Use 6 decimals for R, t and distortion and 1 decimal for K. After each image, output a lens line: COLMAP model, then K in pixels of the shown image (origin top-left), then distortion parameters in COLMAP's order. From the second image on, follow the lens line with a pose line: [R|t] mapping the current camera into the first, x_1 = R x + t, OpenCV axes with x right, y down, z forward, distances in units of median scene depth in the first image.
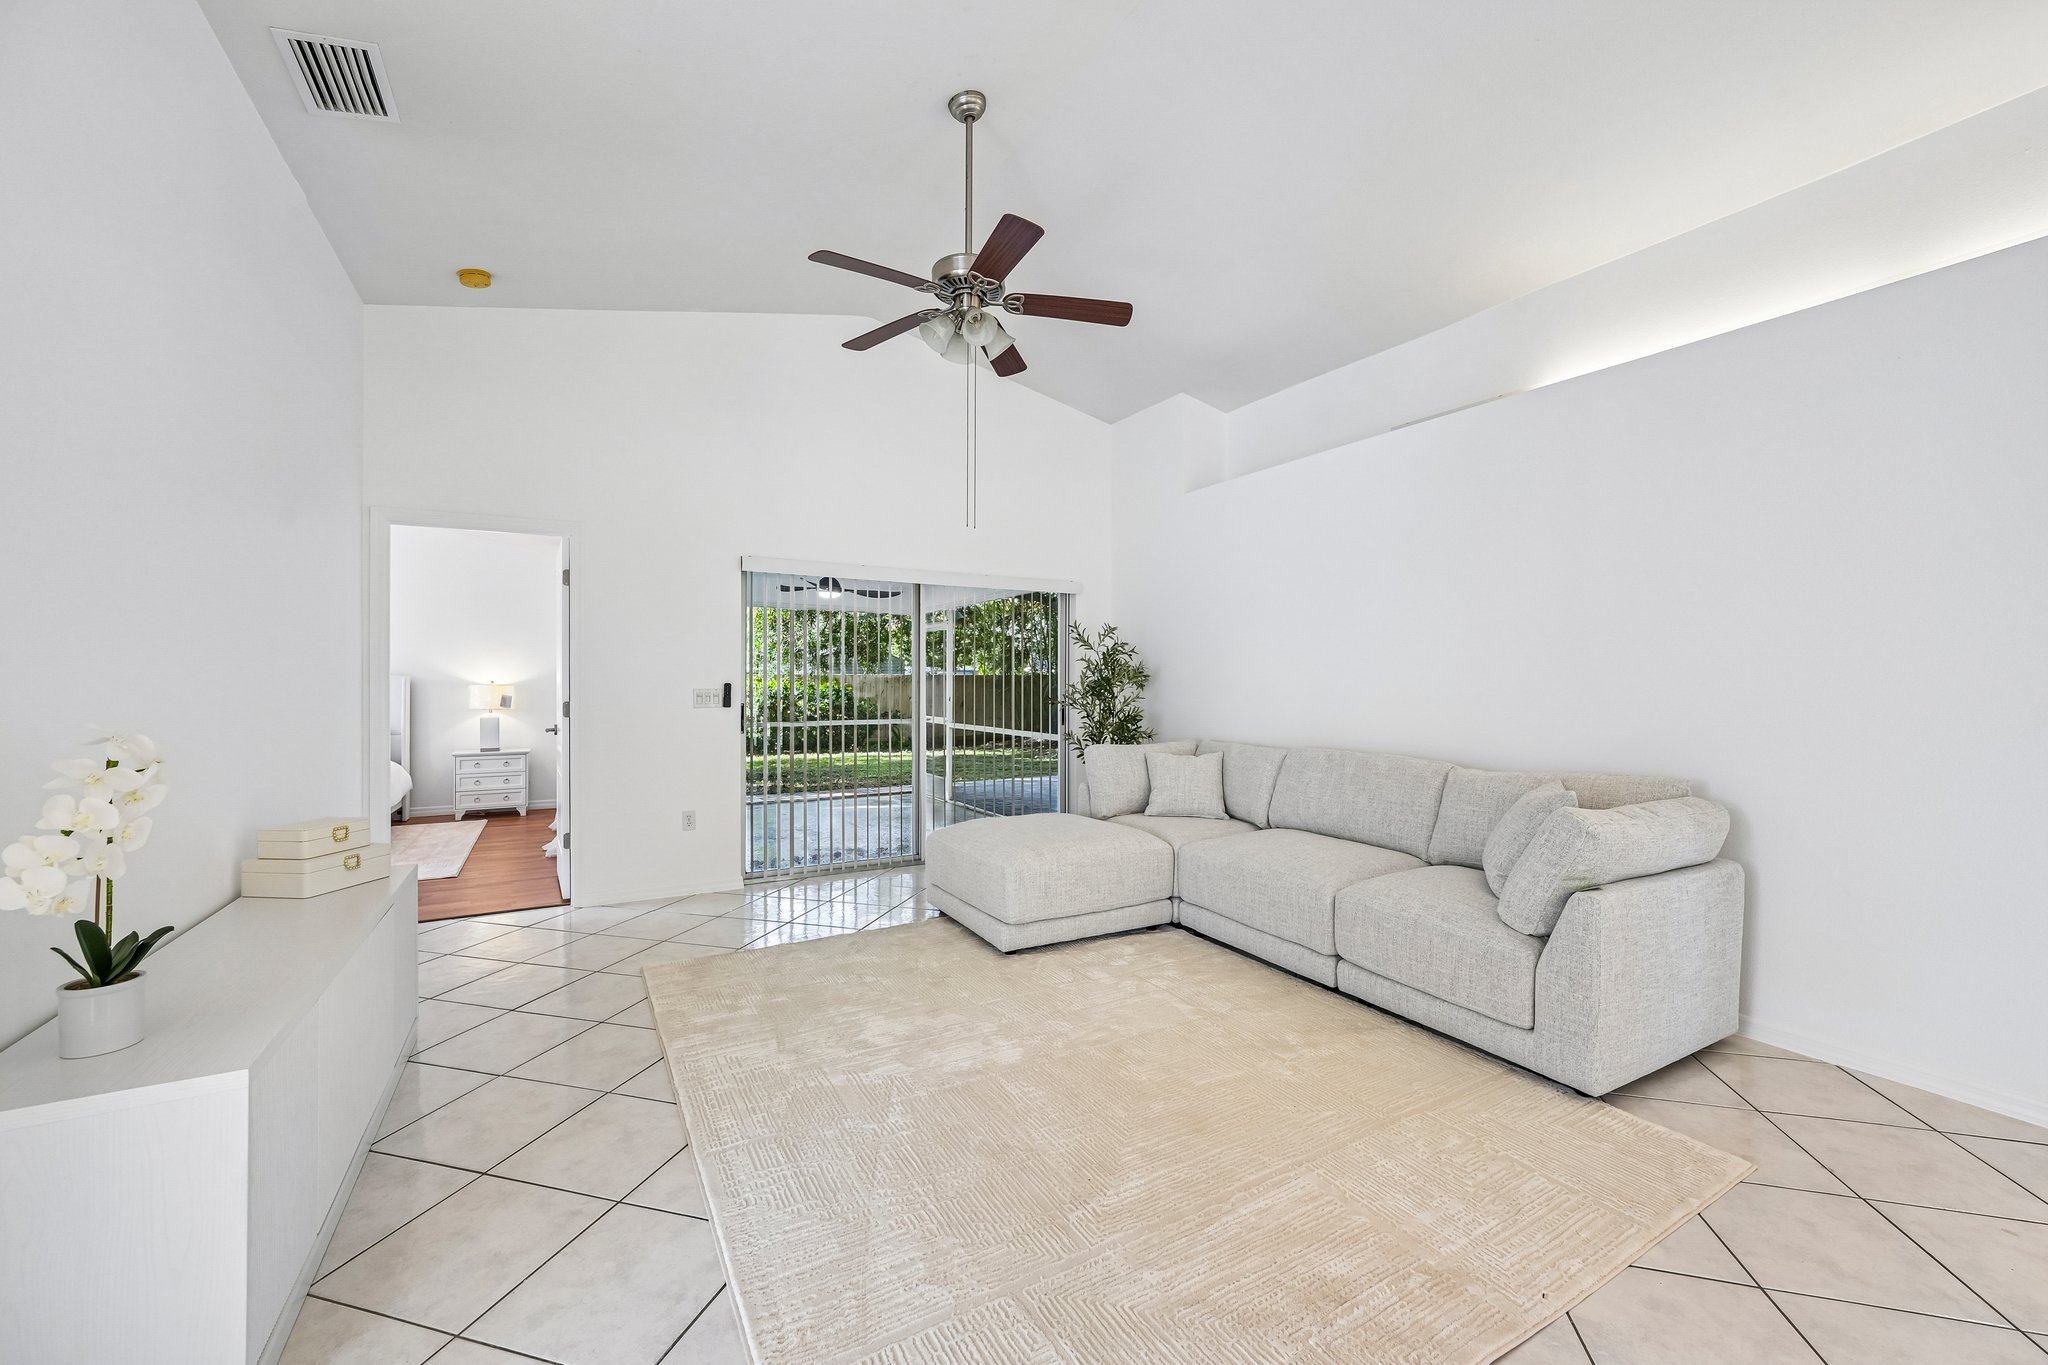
lens RADIAL K [[812.0, 0, 1041.7], [0, 812.0, 681.9], [0, 0, 1]] dist [-0.002089, 0.000474]
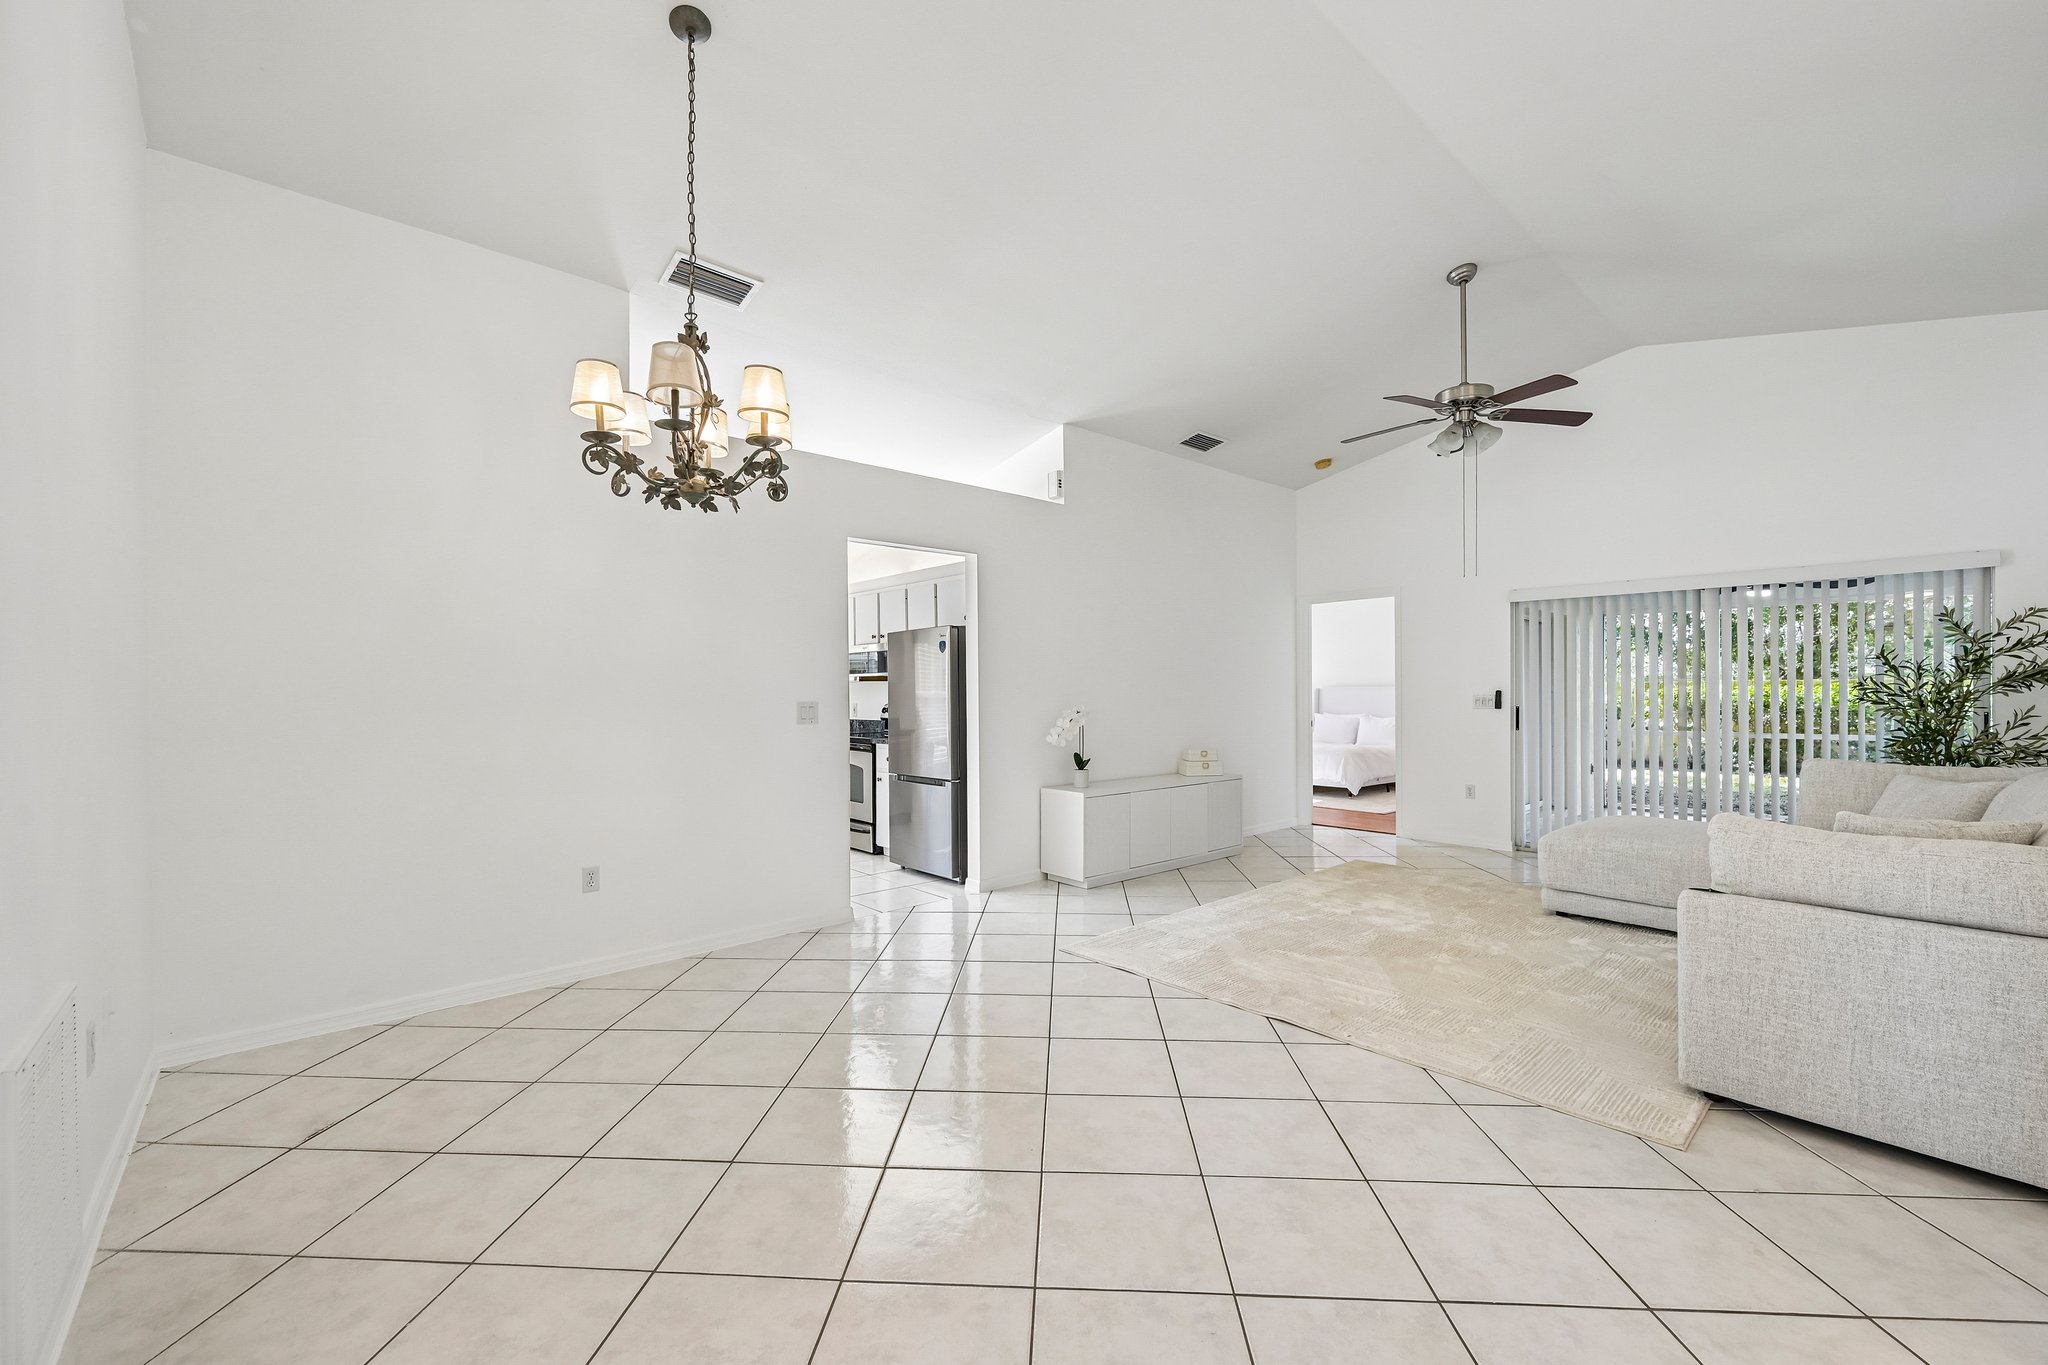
lens RADIAL K [[812.0, 0, 1011.3], [0, 812.0, 696.3], [0, 0, 1]] dist [-0.002089, 0.000474]
pose [[0.194656, 0.002288, -0.980869, 0.915573], [0.006198, 0.999974, 0.003563, 0.002007], [0.980852, -0.006773, 0.194637, -0.024341]]
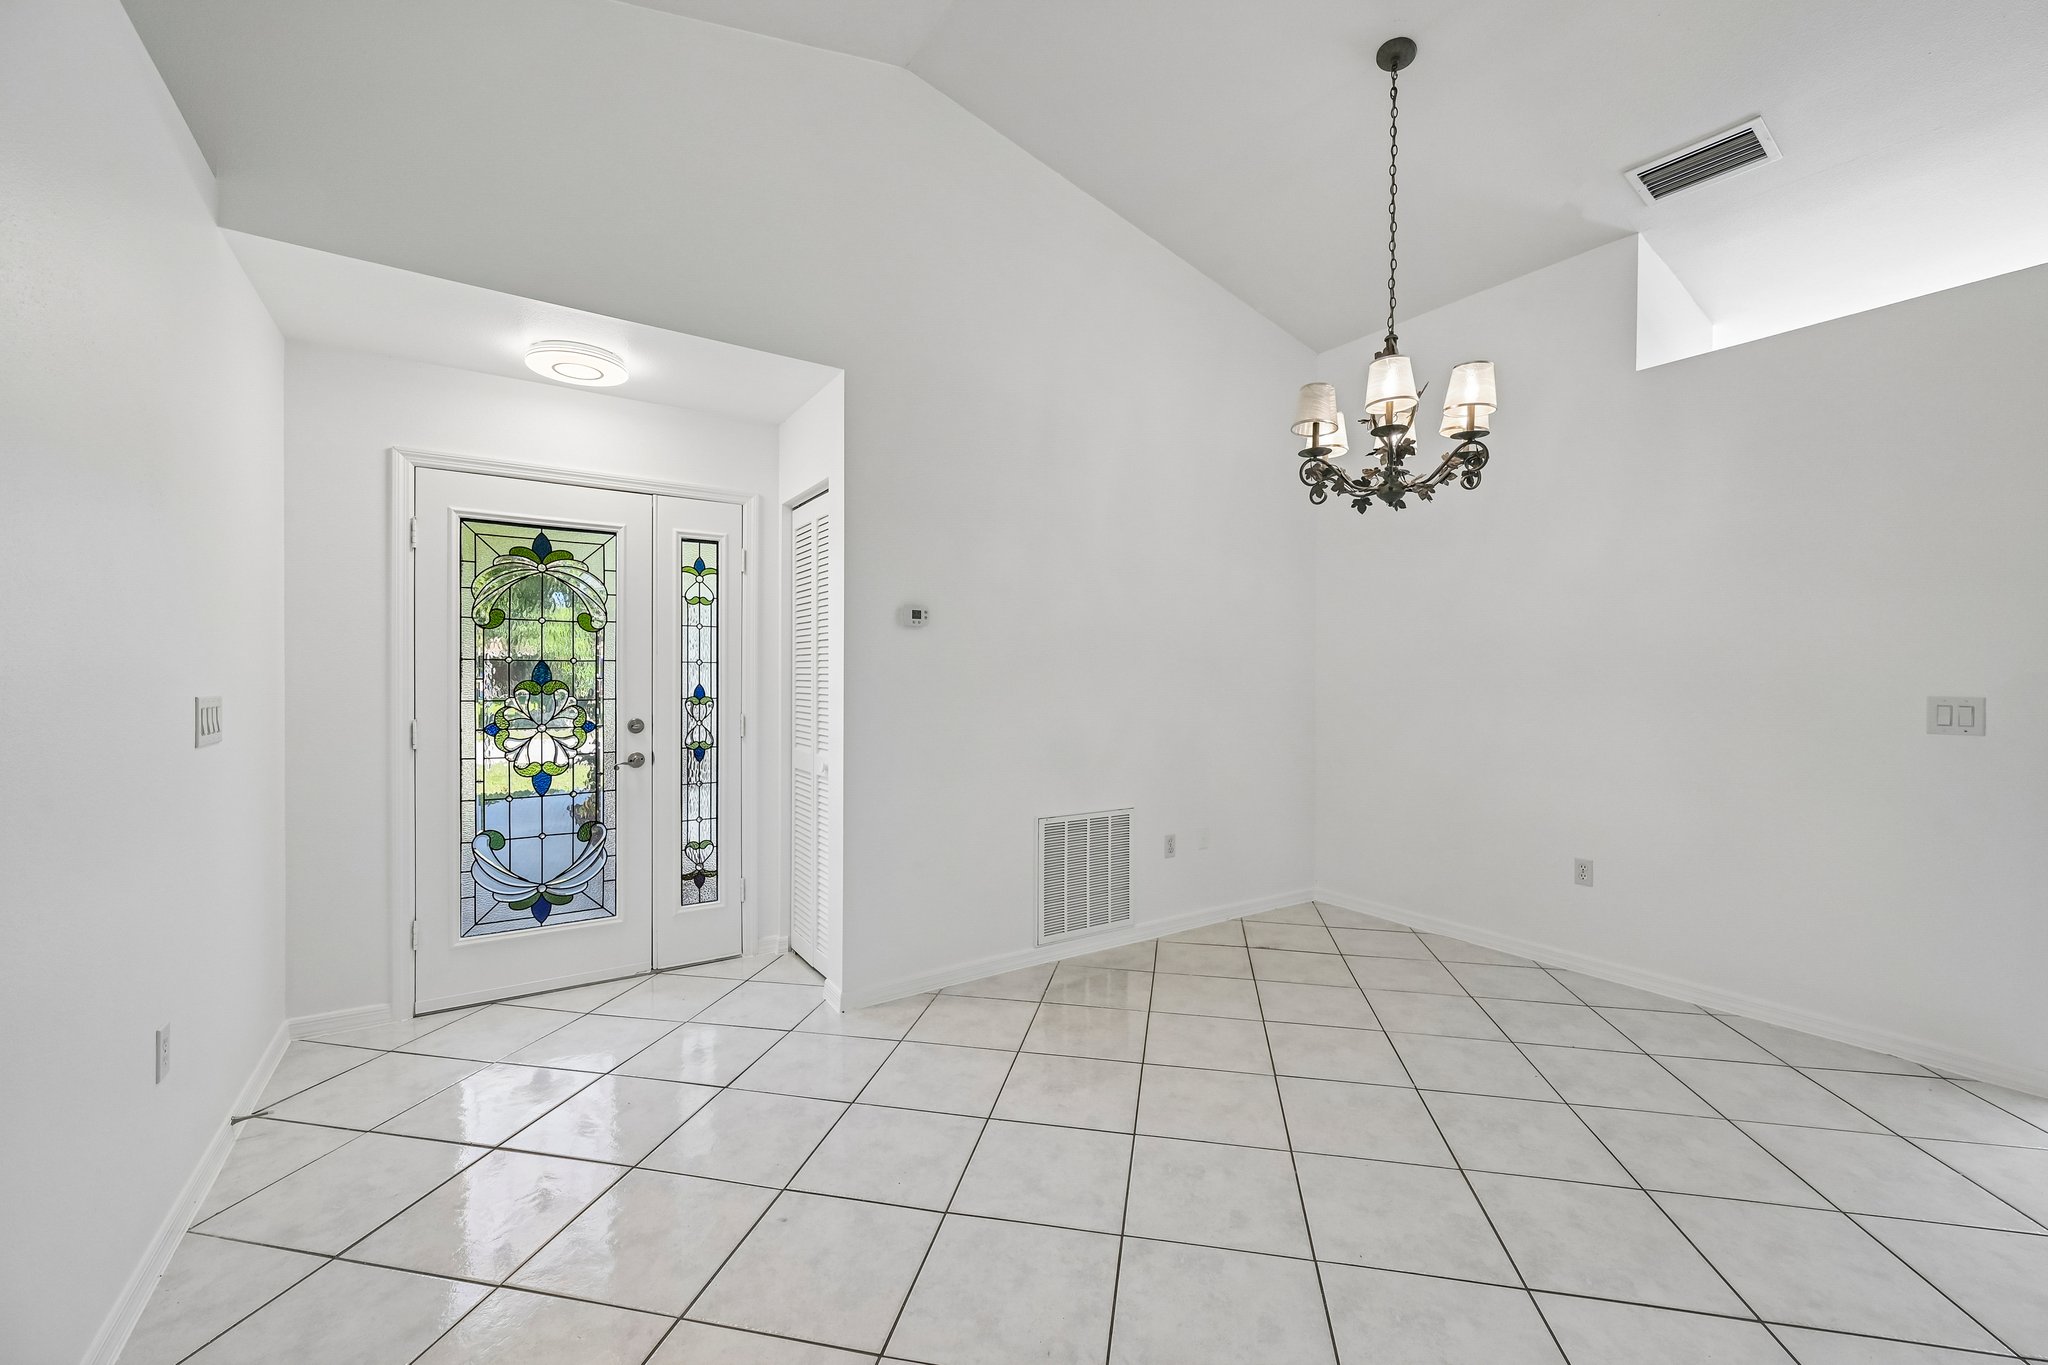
lens RADIAL K [[812.0, 0, 1028.3], [0, 812.0, 681.4], [0, 0, 1]] dist [-0.002089, 0.000474]
pose [[-0.998055, -0.004741, -0.062157, 0.581775], [-0.004845, 0.999987, 0.001526, 0.002562], [0.062149, 0.001824, -0.998065, 0.536312]]
